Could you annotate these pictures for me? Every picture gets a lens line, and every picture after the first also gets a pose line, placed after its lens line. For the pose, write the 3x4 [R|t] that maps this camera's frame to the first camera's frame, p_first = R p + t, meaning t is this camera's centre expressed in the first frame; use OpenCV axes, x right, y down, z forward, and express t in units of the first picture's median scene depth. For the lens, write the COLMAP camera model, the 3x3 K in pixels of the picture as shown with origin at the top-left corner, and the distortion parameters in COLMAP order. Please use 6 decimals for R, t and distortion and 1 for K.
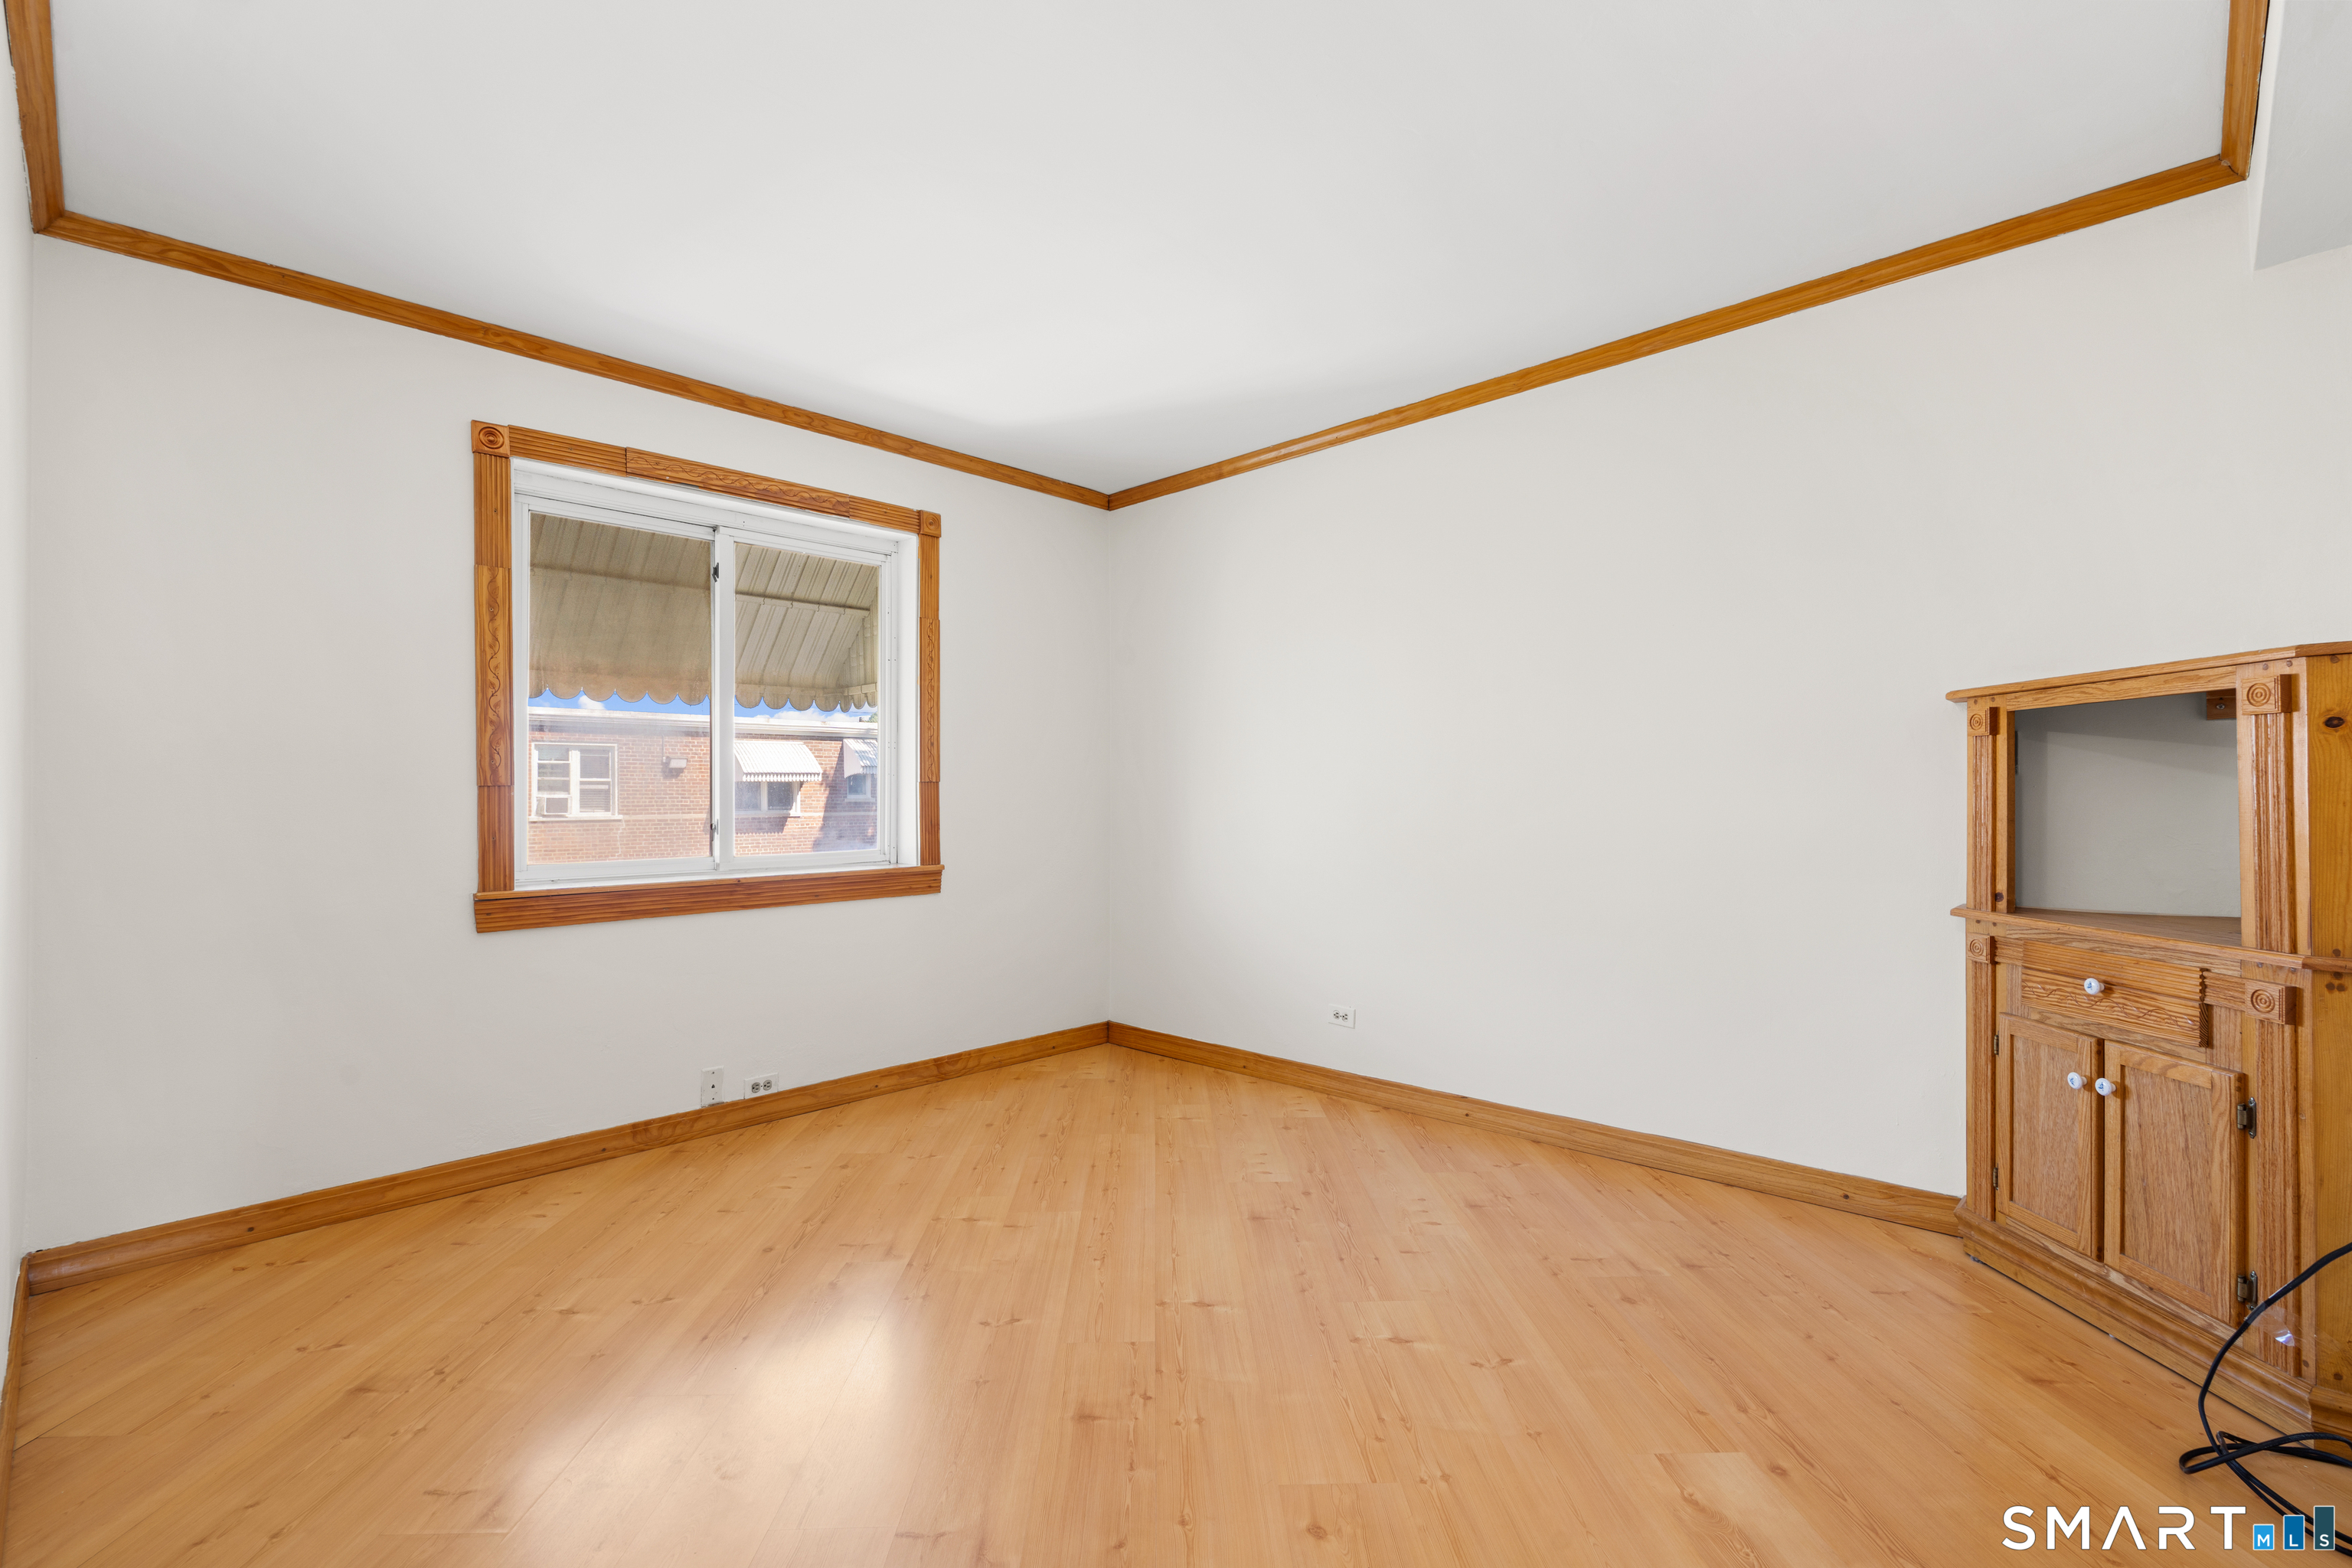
lens RADIAL K [[1067.9, 0, 1177.9], [0, 1067.9, 787.8], [0, 0, 1]] dist [-0.004814, 0.003342]
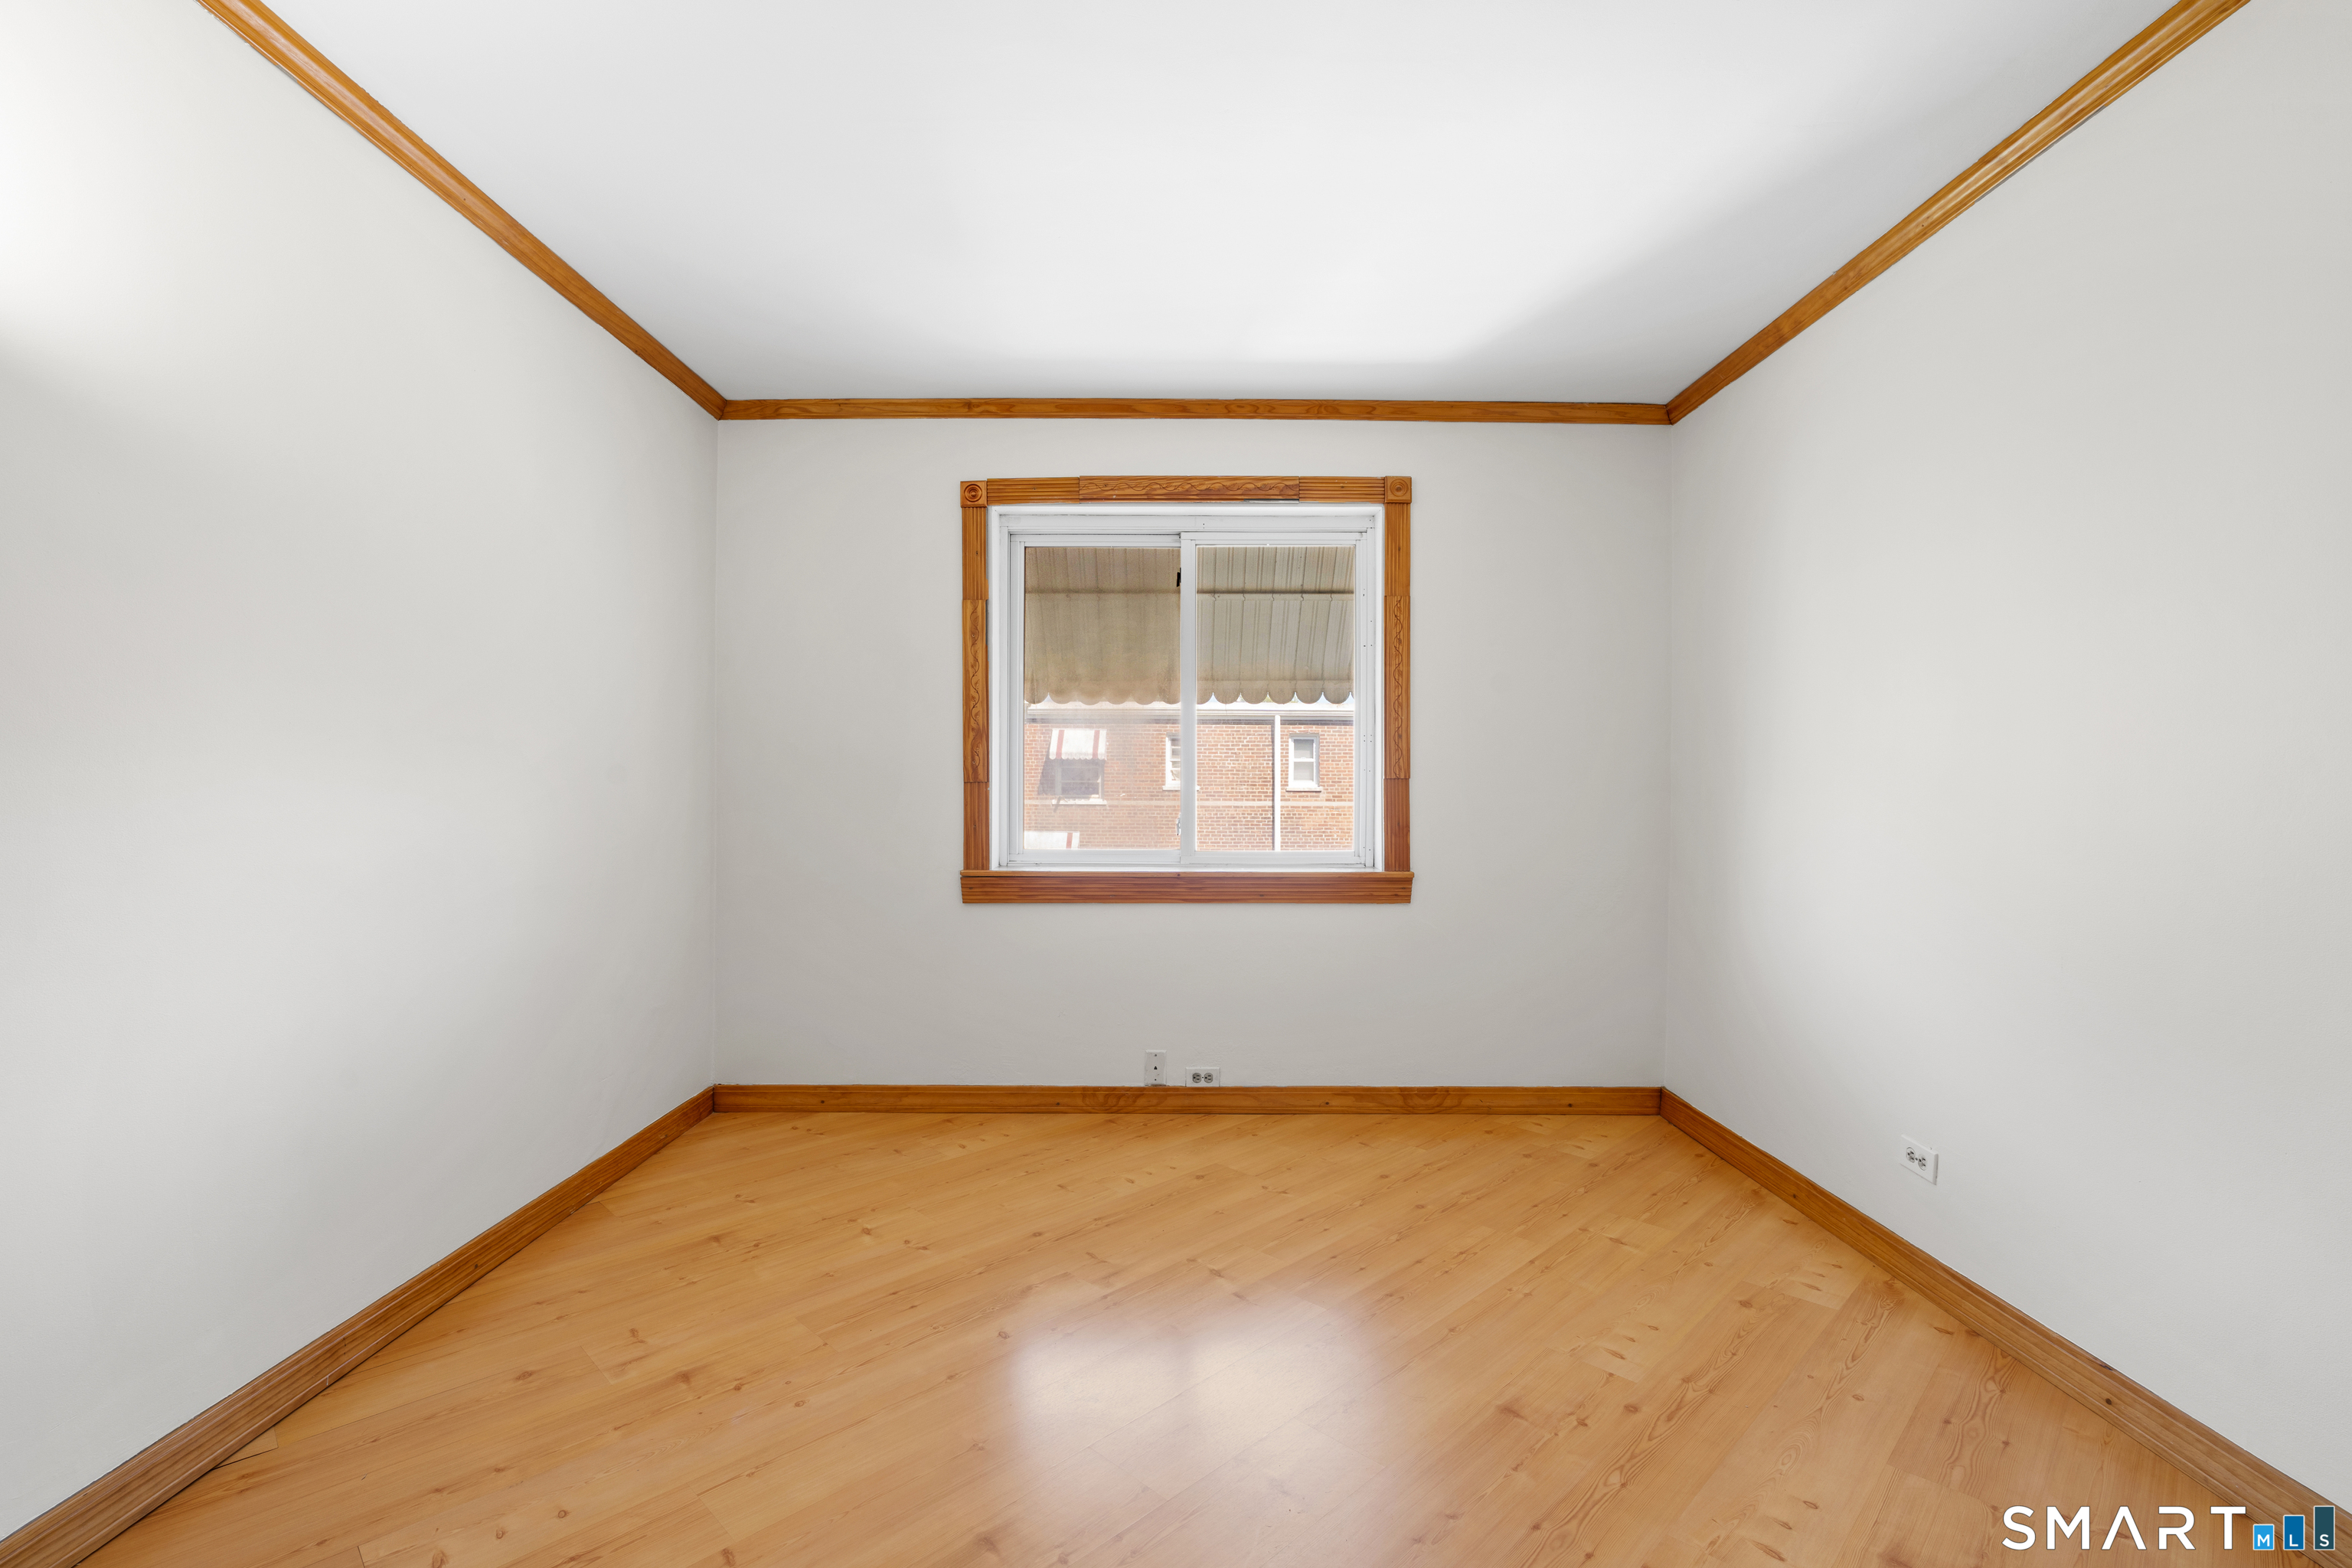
lens RADIAL K [[1067.9, 0, 1163.6], [0, 1067.9, 788.2], [0, 0, 1]] dist [-0.004814, 0.003342]
pose [[0.687977, 0.012005, -0.725633, 0.368013], [-0.003575, 0.999907, 0.013154, -0.011208], [0.725723, -0.006456, 0.687956, 0.313195]]
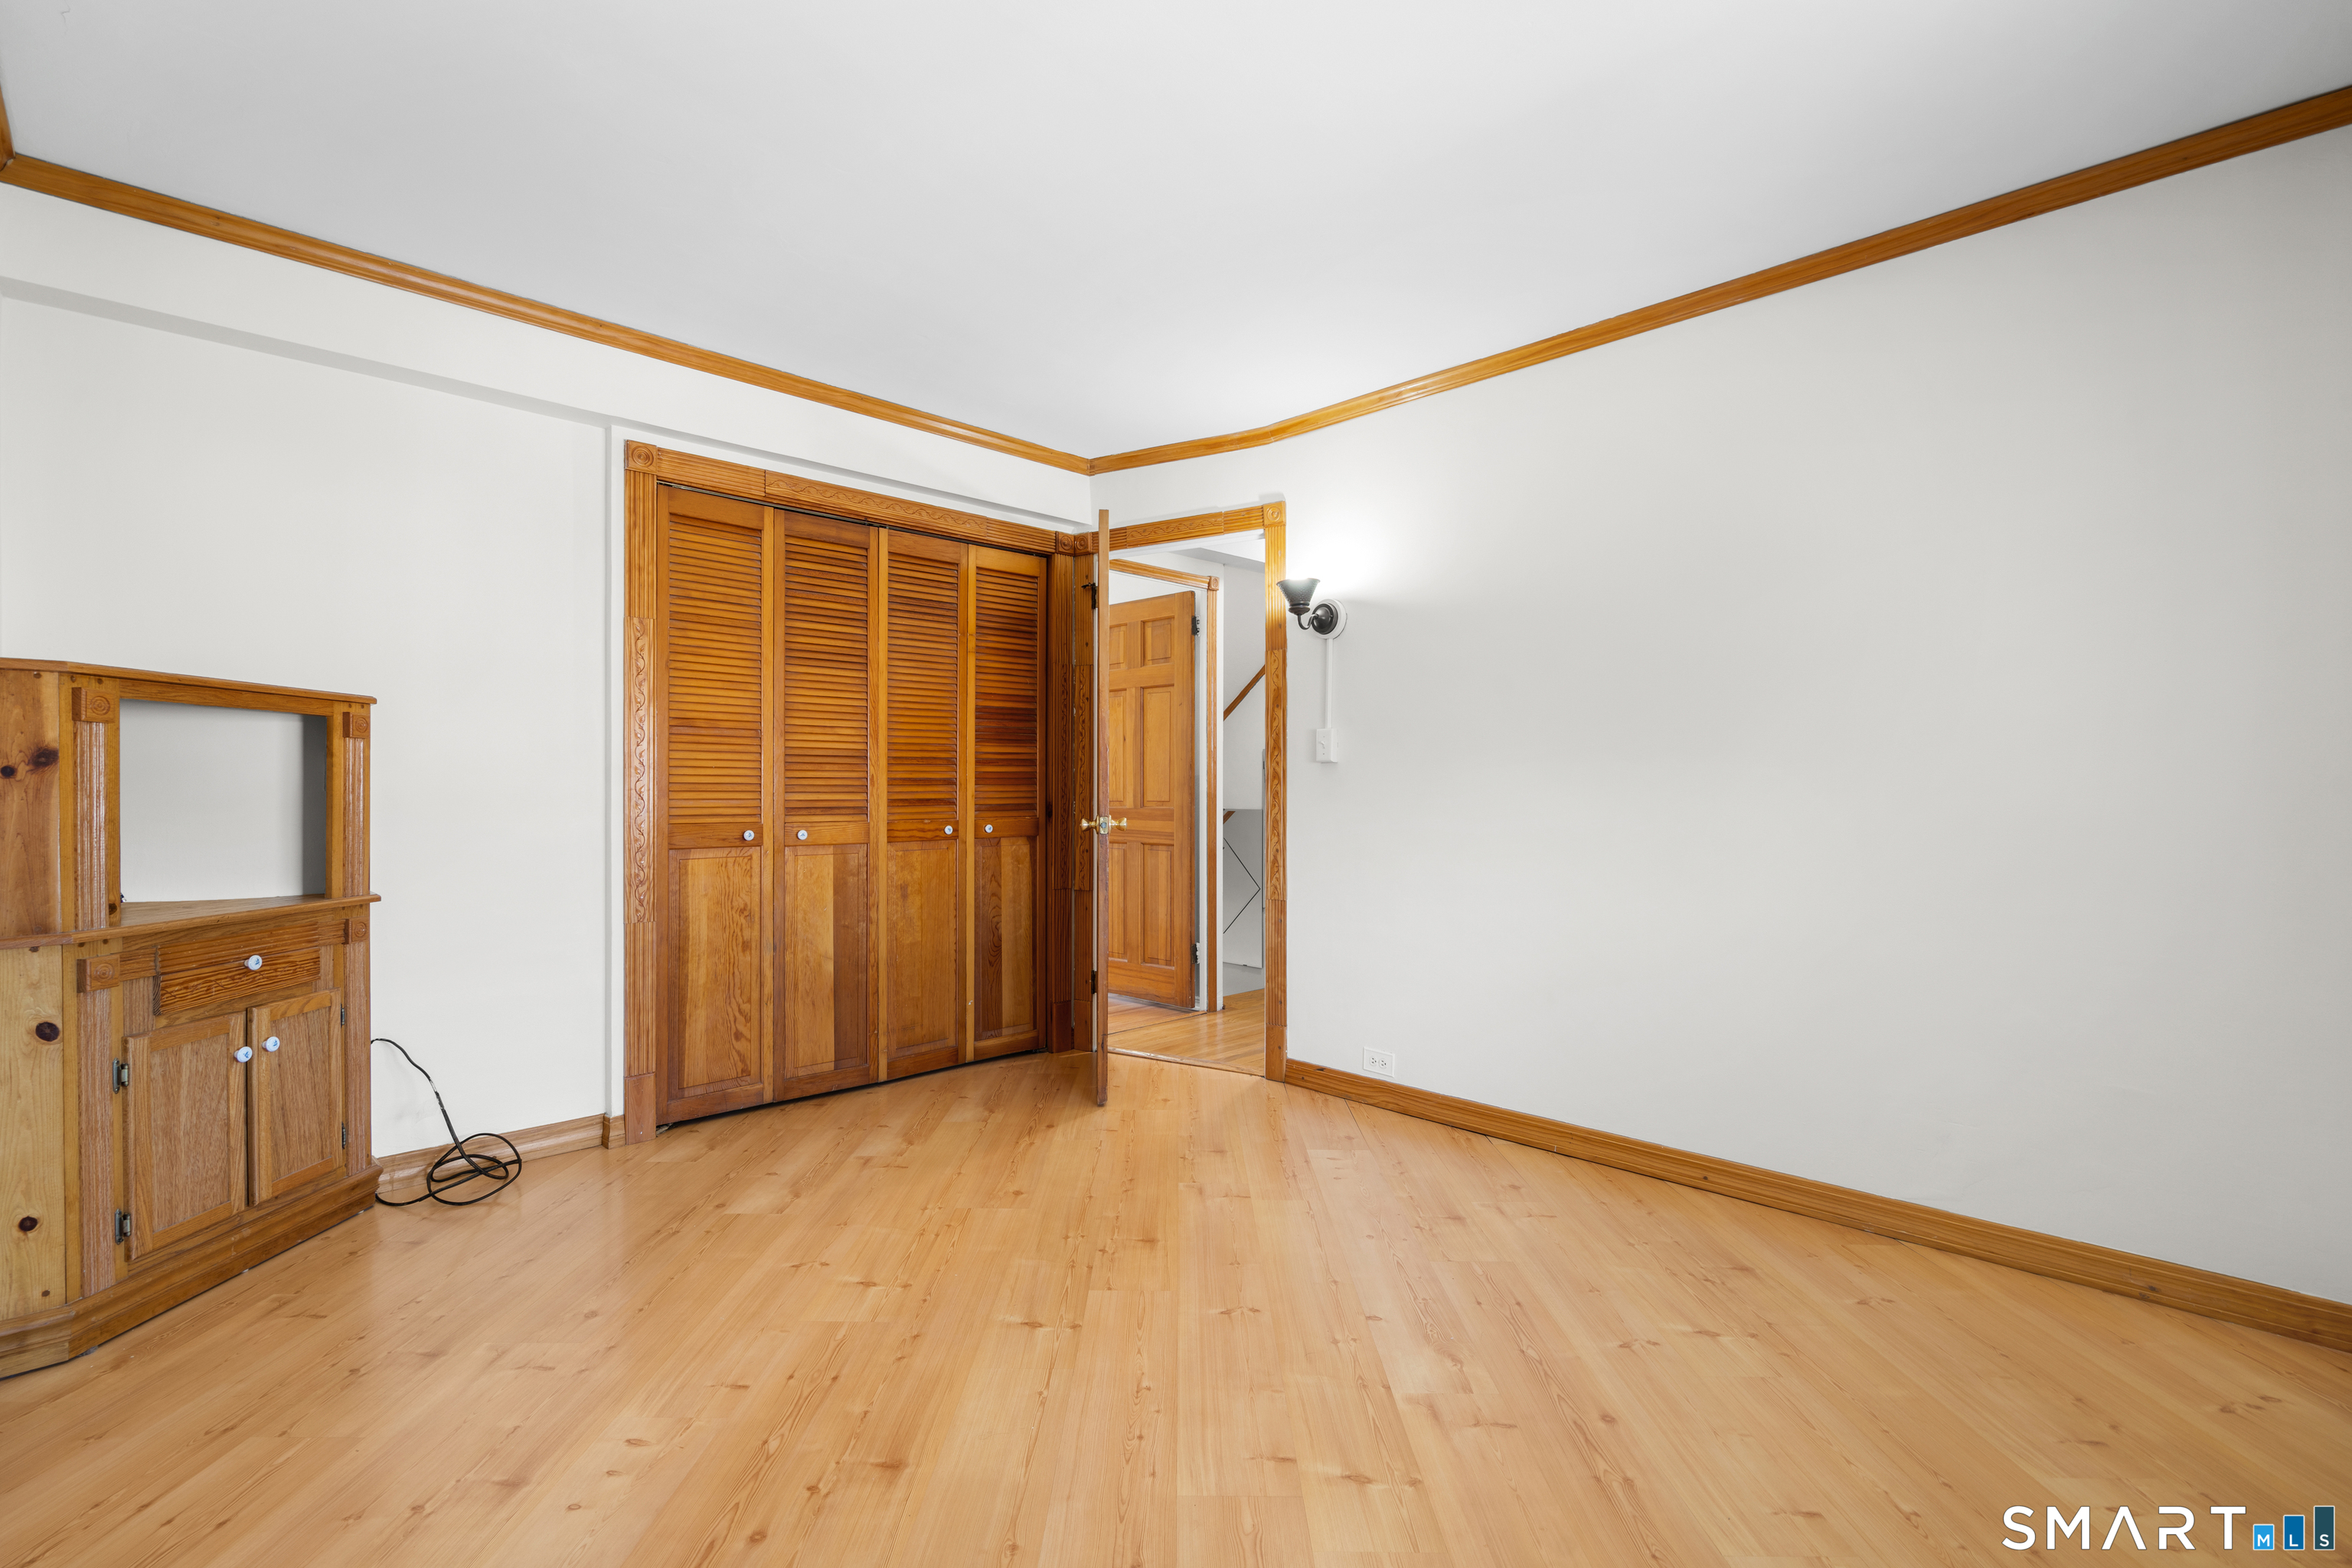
lens RADIAL K [[1067.9, 0, 1186.3], [0, 1067.9, 791.8], [0, 0, 1]] dist [-0.004814, 0.003342]
pose [[-0.999849, 0.006636, 0.016062, -0.096082], [0.006536, 0.999959, -0.006297, 0.013501], [-0.016103, -0.006191, -0.999851, 1.420223]]
